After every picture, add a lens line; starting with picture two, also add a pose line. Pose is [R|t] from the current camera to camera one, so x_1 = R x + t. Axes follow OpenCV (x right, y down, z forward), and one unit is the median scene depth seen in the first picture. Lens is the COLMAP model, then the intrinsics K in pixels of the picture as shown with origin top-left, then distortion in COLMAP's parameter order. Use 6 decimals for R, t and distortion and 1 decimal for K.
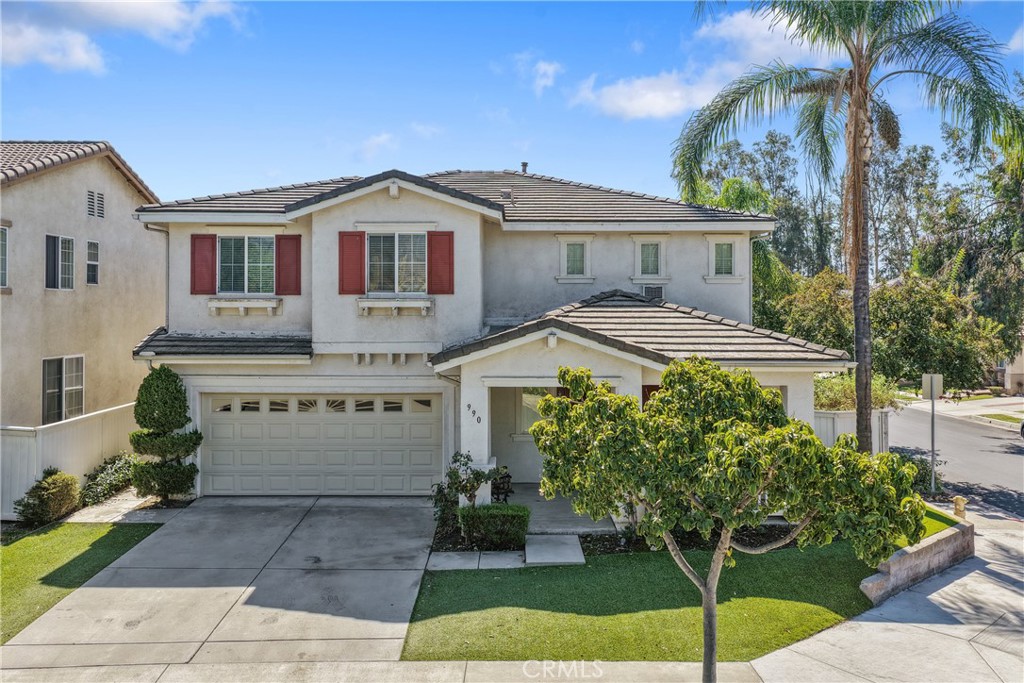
lens RADIAL K [[857.1, 0, 521.6], [0, 857.1, 311.2], [0, 0, 1]] dist [0.002546, 0.009166]
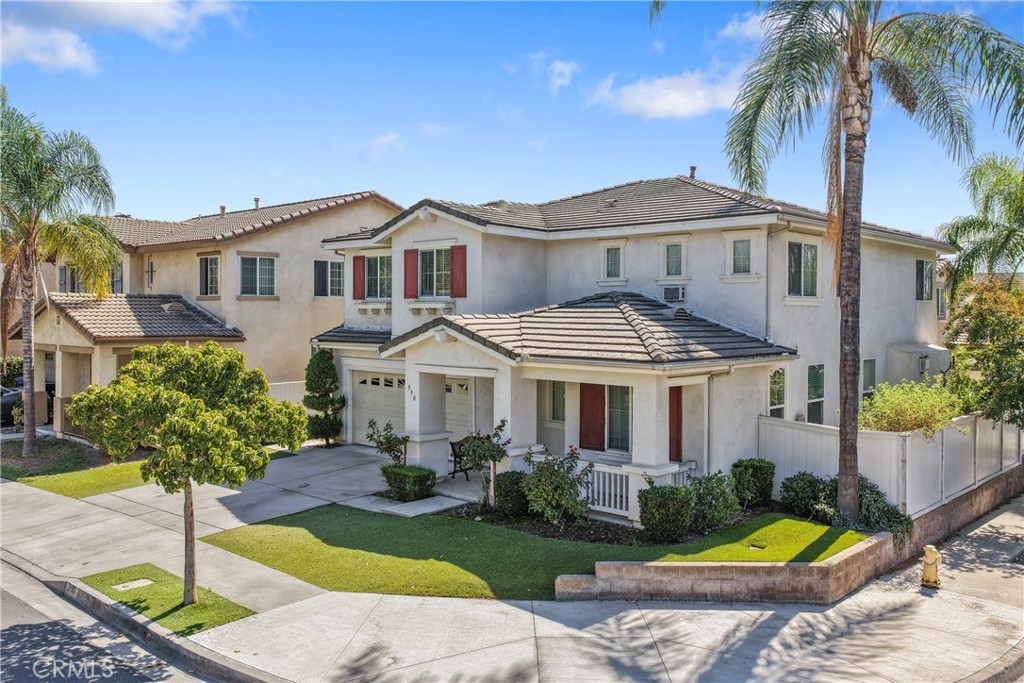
lens RADIAL K [[844.0, 0, 518.0], [0, 844.0, 344.5], [0, 0, 1]] dist [-0.032166, 0.070439]
pose [[0.733990, 0.027608, -0.678599, 0.778216], [-0.004488, 0.999349, 0.035803, 0.003400], [0.679146, -0.023234, 0.733636, 0.179963]]
